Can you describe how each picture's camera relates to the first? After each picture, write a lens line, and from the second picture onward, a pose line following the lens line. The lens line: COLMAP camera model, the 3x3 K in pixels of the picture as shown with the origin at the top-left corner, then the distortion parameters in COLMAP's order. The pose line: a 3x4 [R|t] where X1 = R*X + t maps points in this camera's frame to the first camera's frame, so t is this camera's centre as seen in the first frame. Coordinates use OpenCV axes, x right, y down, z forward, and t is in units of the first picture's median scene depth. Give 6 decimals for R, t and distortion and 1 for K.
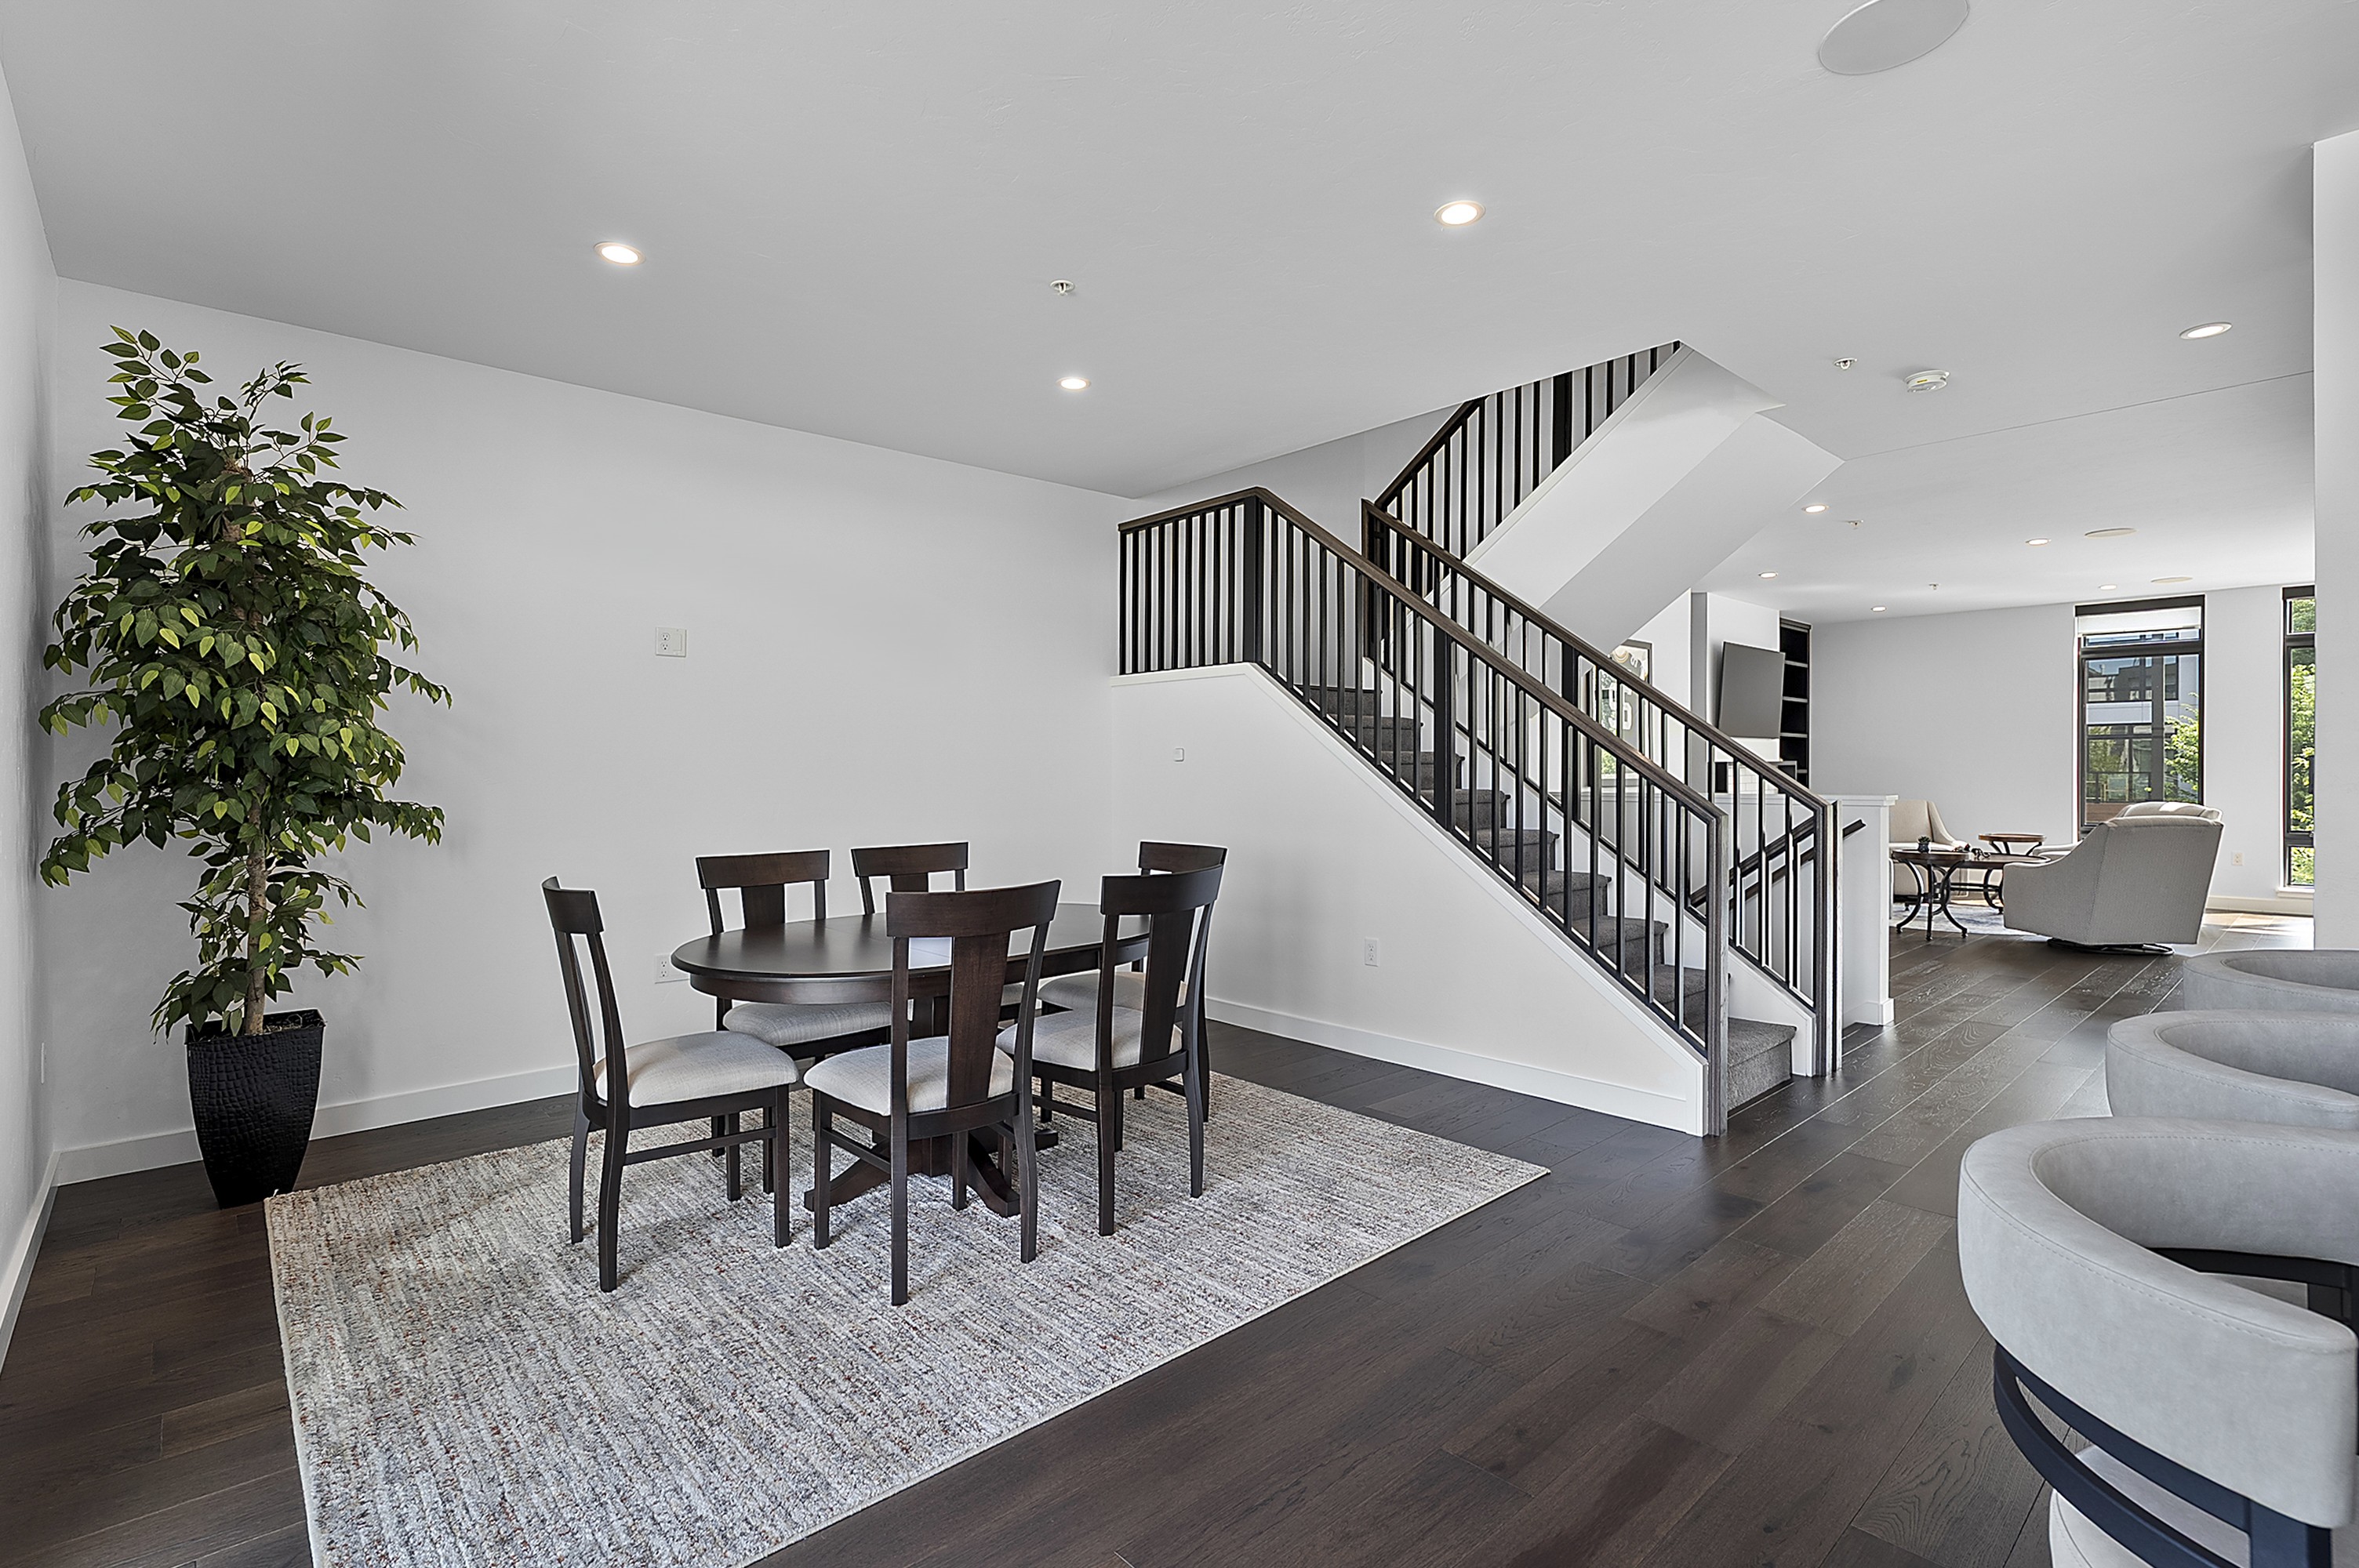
lens RADIAL K [[1080.9, 0, 1187.0], [0, 1080.9, 793.3], [0, 0, 1]] dist [0.004496, 0.002651]
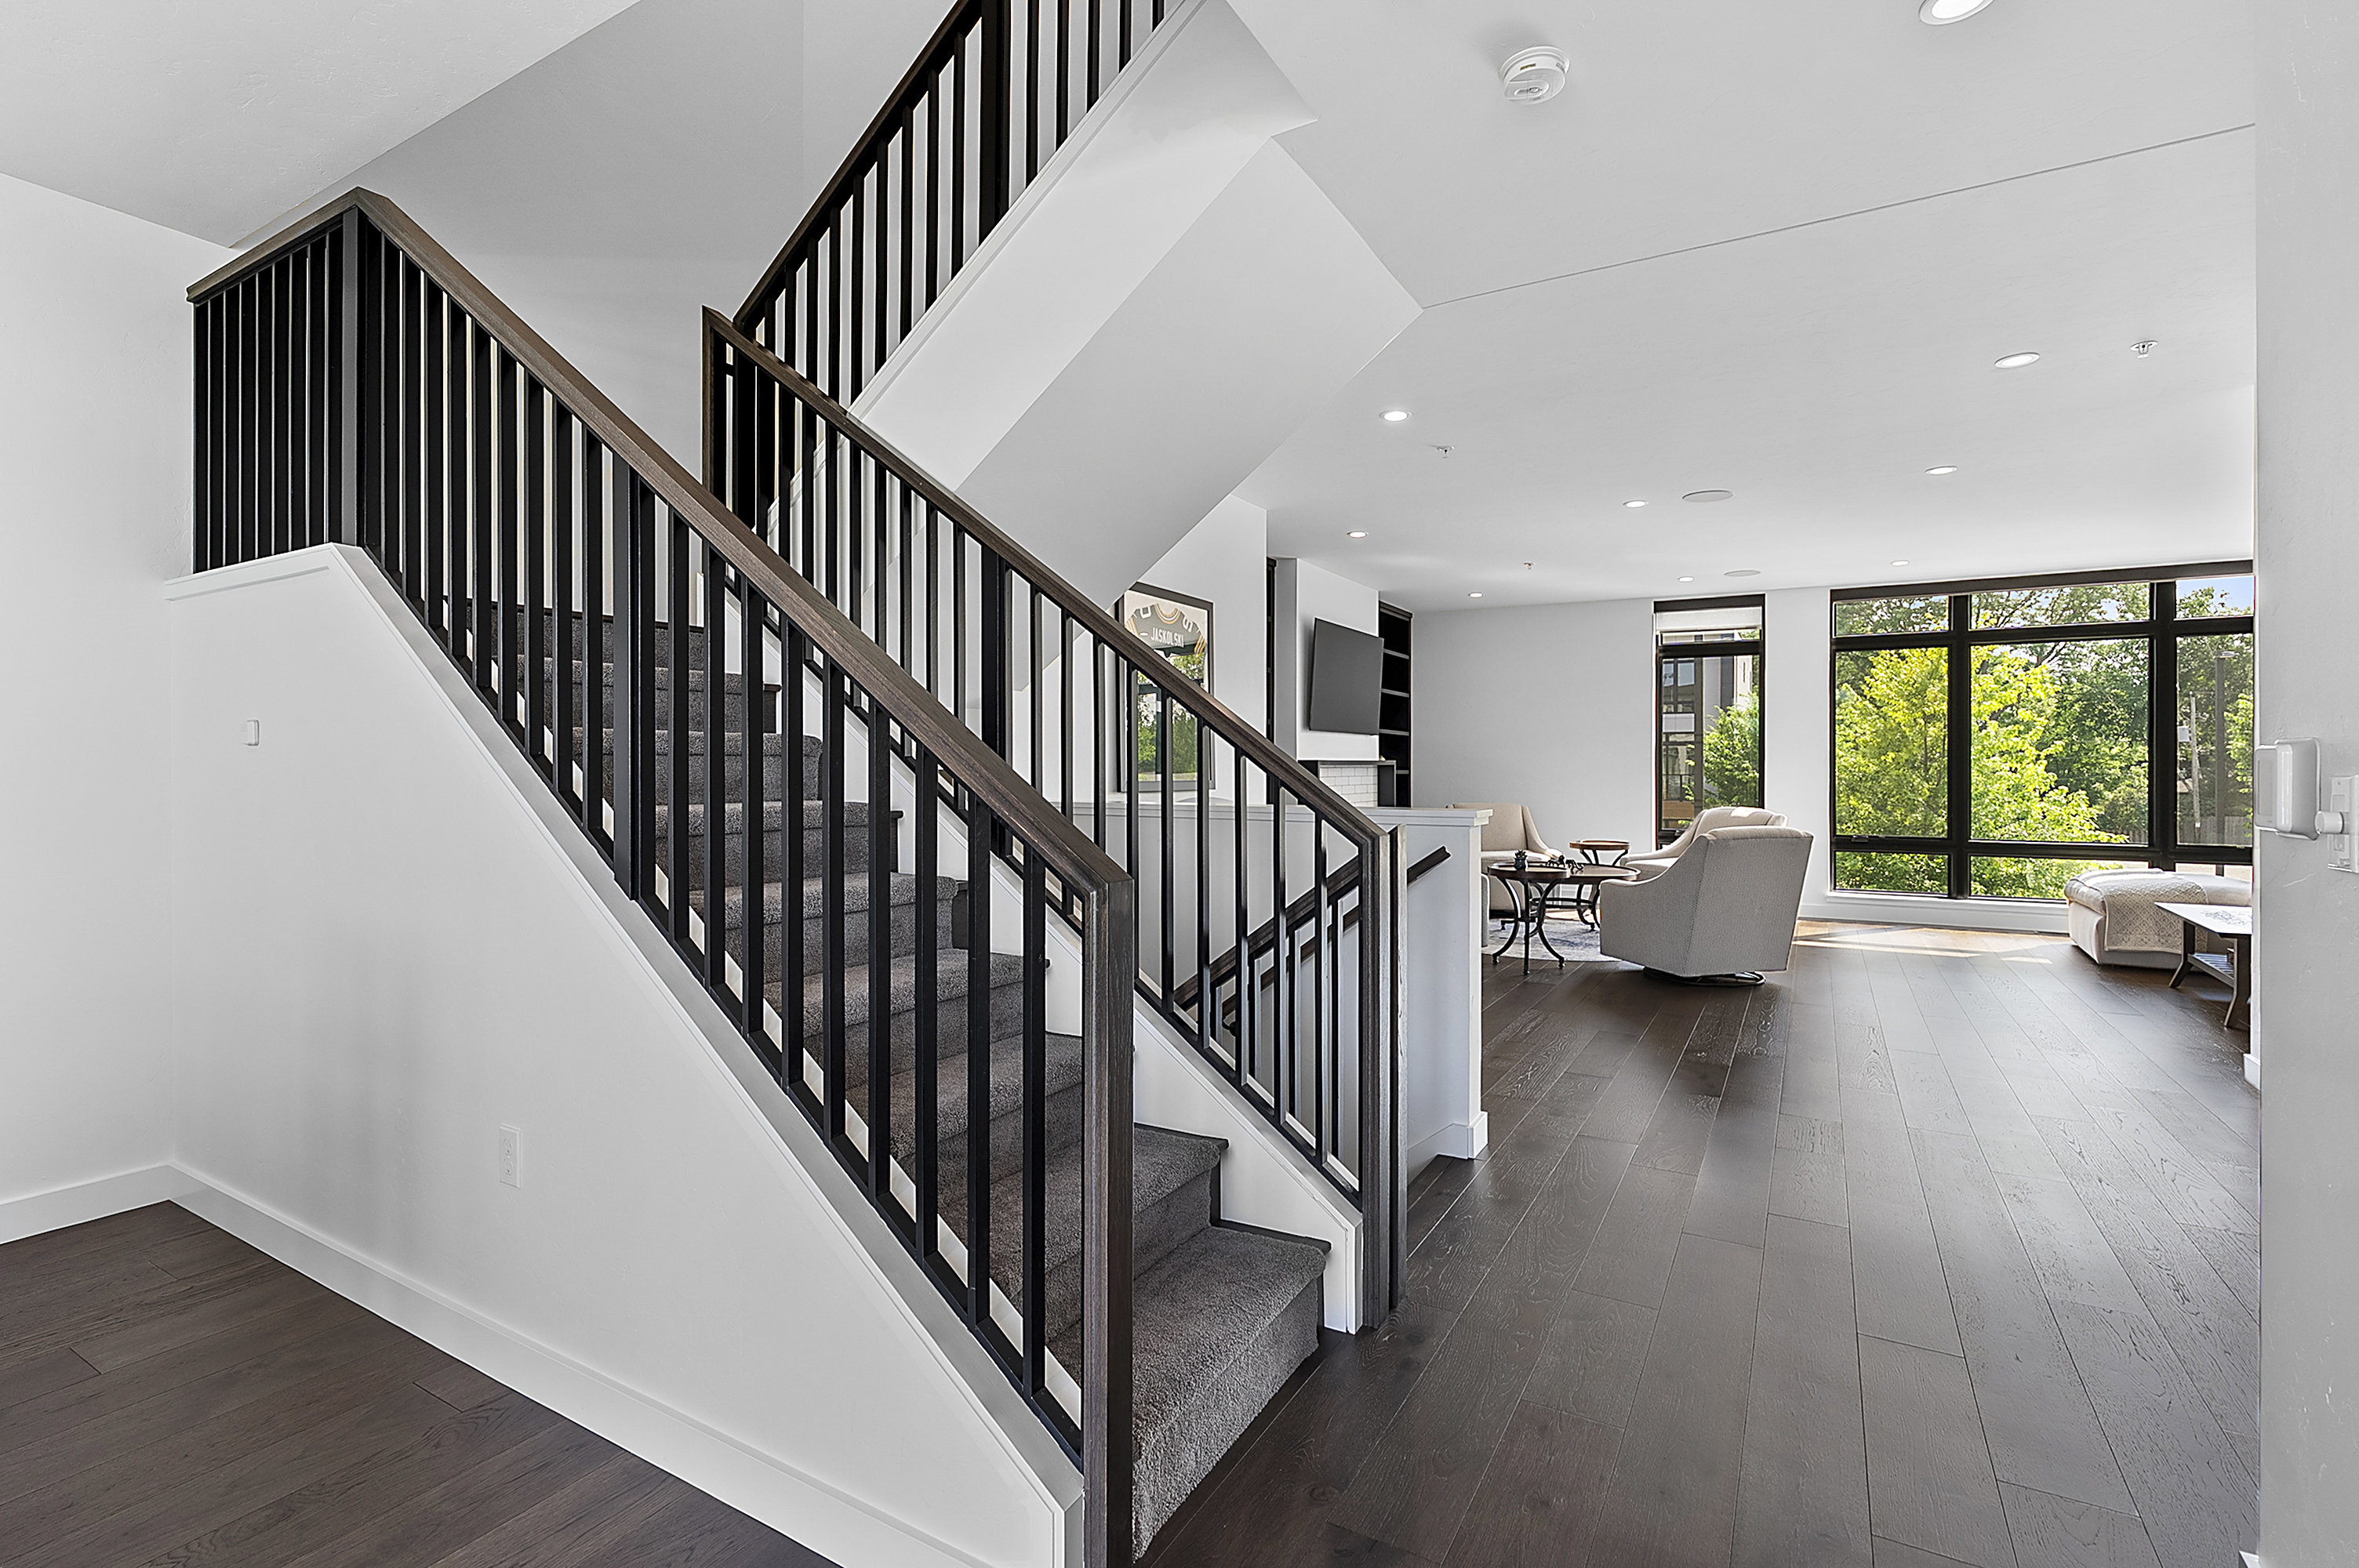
lens RADIAL K [[1080.9, 0, 1171.5], [0, 1080.9, 784.3], [0, 0, 1]] dist [0.004496, 0.002651]
pose [[0.958248, 0.002231, 0.285931, 0.165612], [-0.000469, 0.999980, -0.006232, -0.005772], [-0.285940, 0.005837, 0.958230, 0.250861]]
